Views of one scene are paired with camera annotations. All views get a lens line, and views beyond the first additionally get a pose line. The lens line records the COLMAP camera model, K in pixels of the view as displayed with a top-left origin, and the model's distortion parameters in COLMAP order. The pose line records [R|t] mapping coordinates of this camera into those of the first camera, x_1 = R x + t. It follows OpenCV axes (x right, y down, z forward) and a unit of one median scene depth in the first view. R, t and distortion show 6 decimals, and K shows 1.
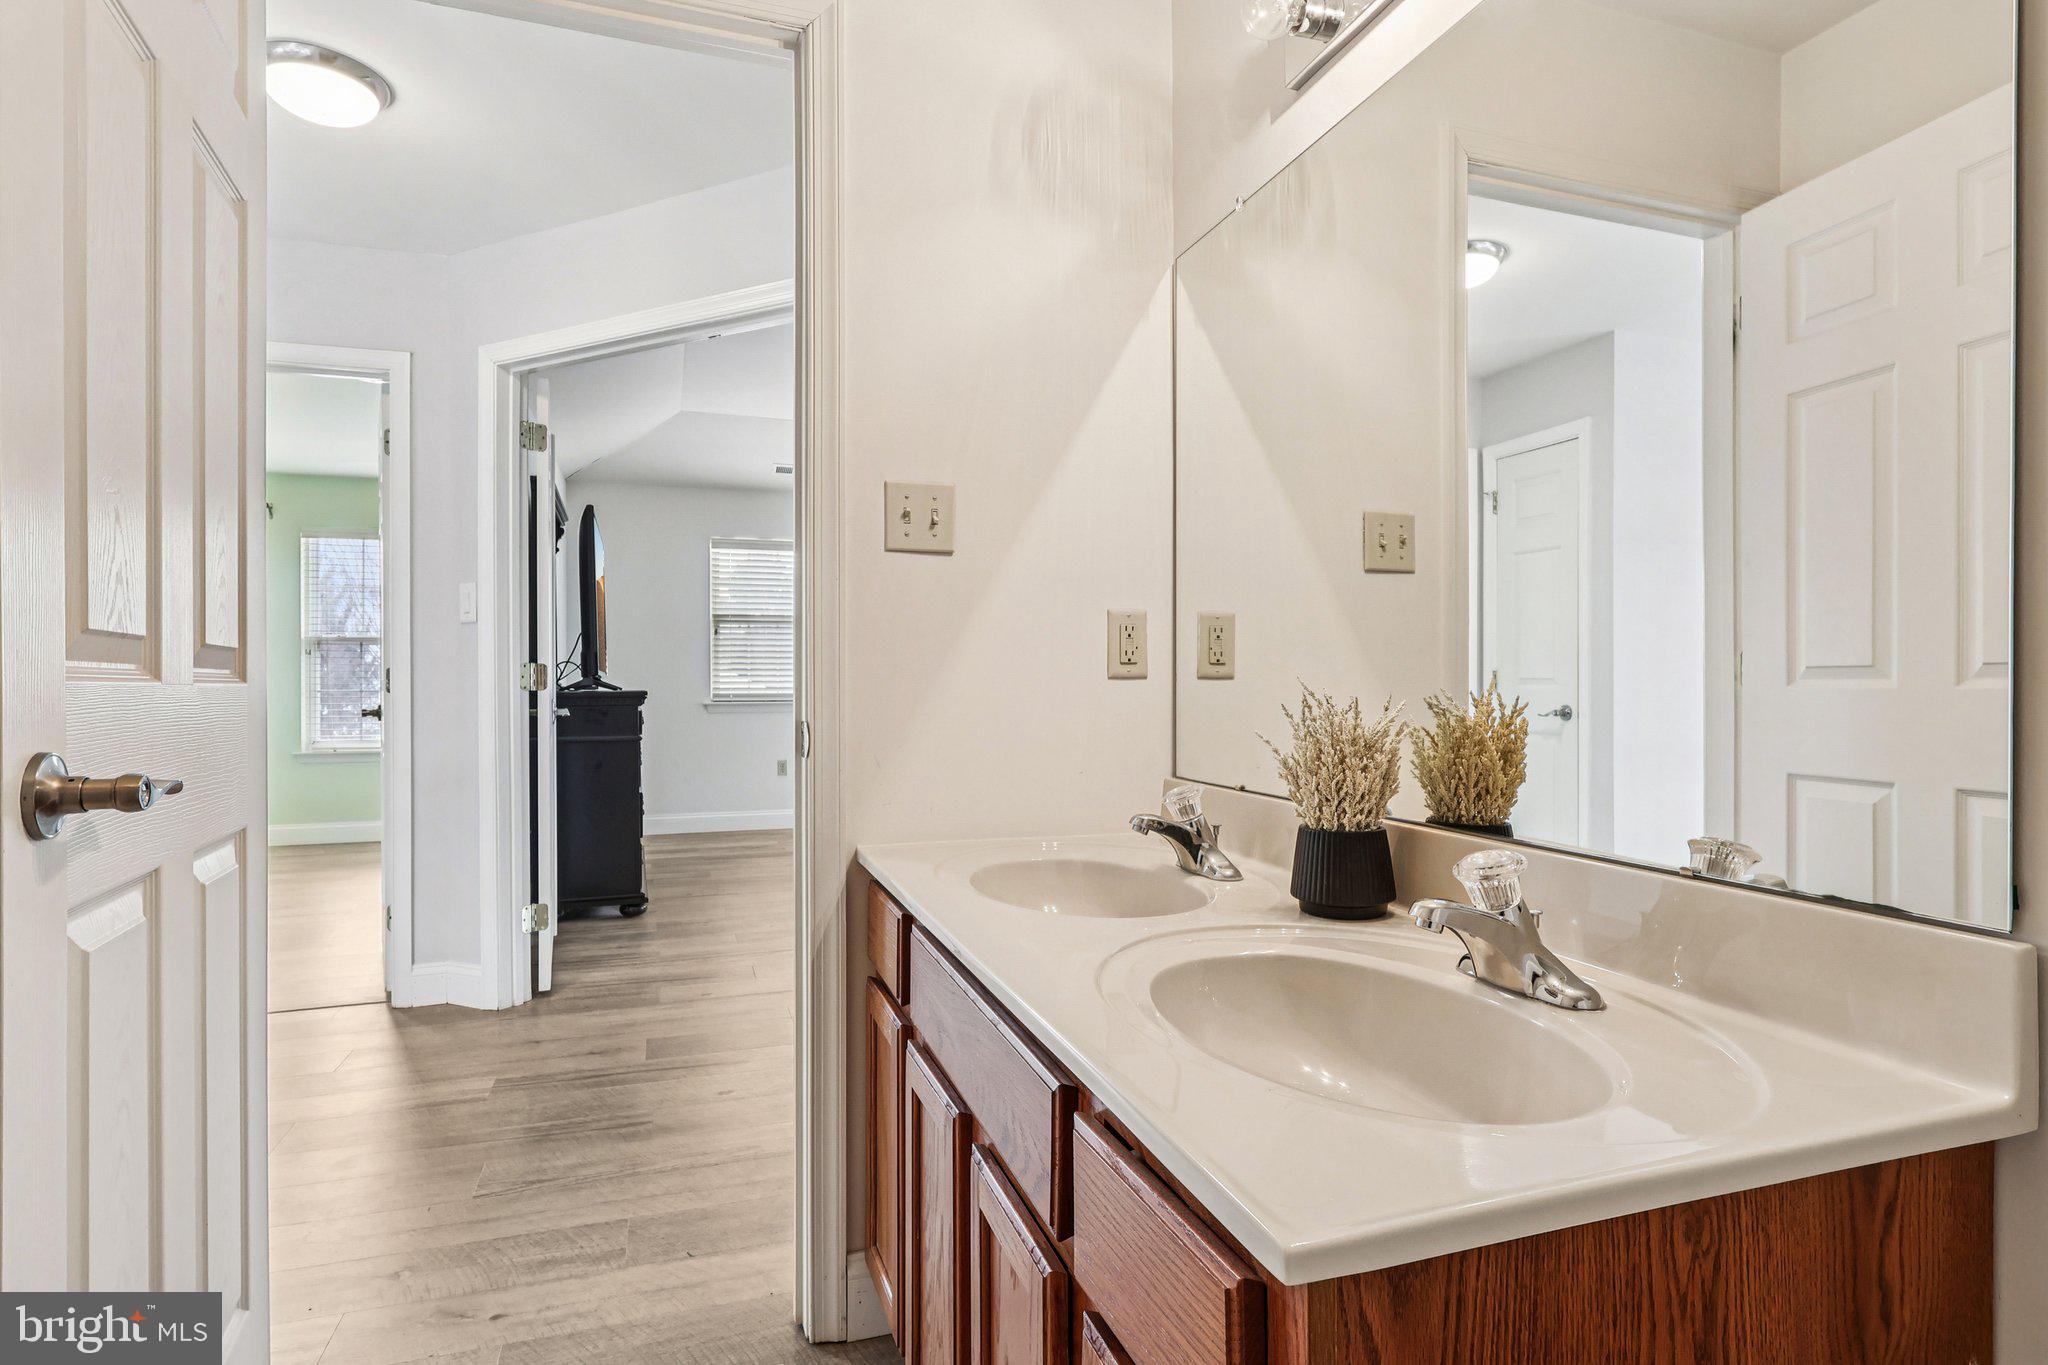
lens RADIAL K [[977.7, 0, 1019.6], [0, 977.7, 679.7], [0, 0, 1]] dist [-0.005900, 0.002575]
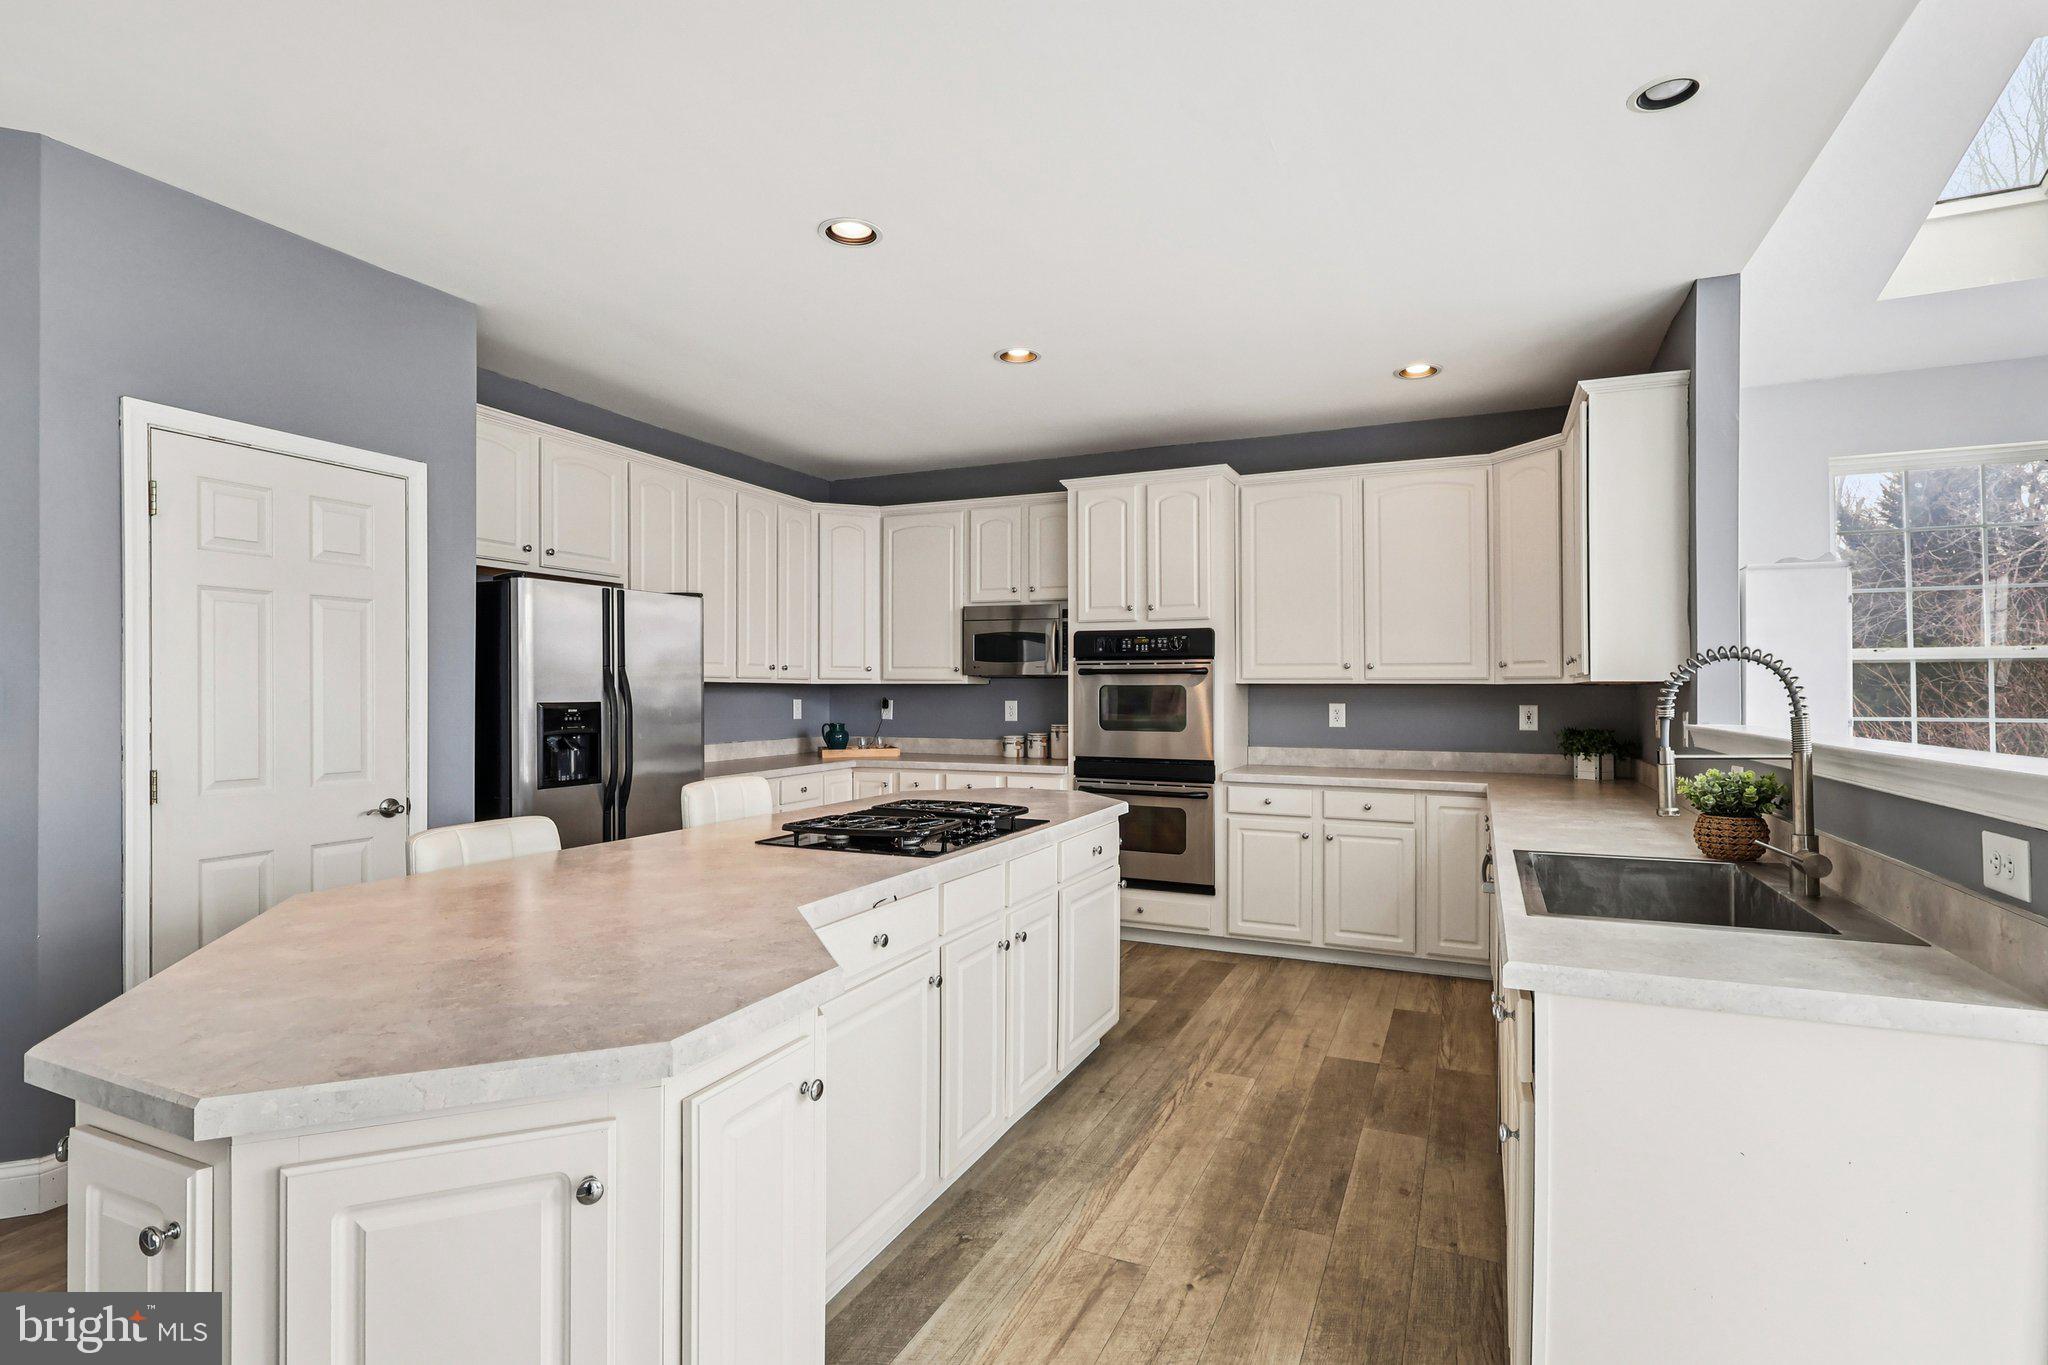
lens RADIAL K [[977.7, 0, 1021.2], [0, 977.7, 685.5], [0, 0, 1]] dist [-0.005900, 0.002575]
pose [[-0.724307, 0.001465, 0.689477, -1.097238], [-0.002838, 0.999983, -0.005107, -0.159452], [-0.689472, -0.005656, -0.724290, 1.291962]]
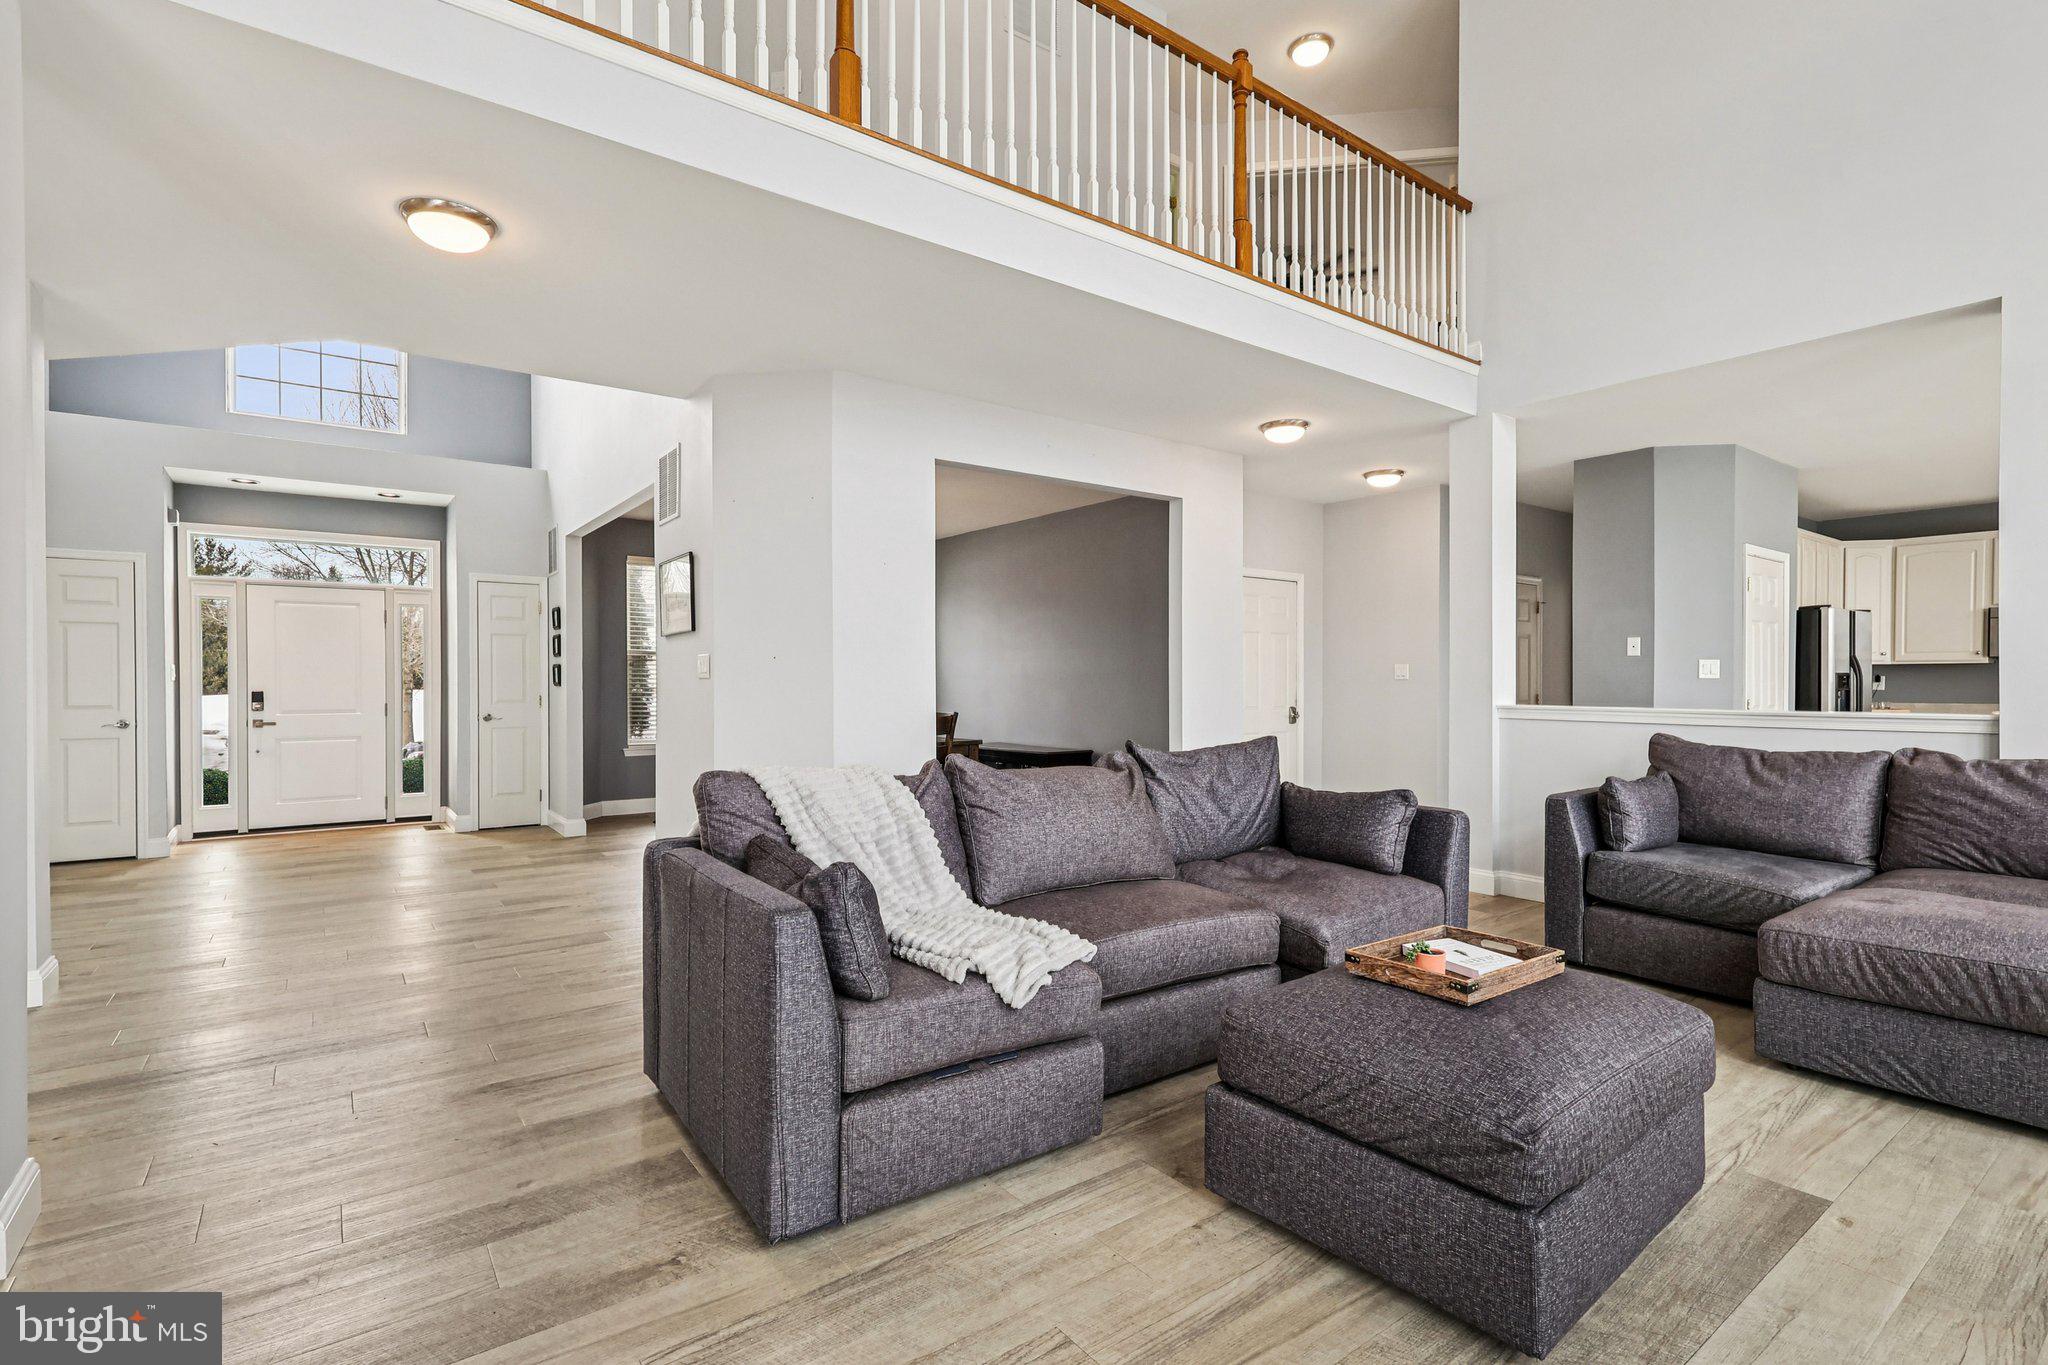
lens RADIAL K [[957.5, 0, 1014.5], [0, 957.5, 685.2], [0, 0, 1]] dist [-0.000028, -0.000115]
pose [[-0.304812, -0.003565, 0.952406, -1.570275], [0.000801, 0.999992, 0.004000, -0.101881], [-0.952412, 0.001982, -0.304807, 4.568988]]
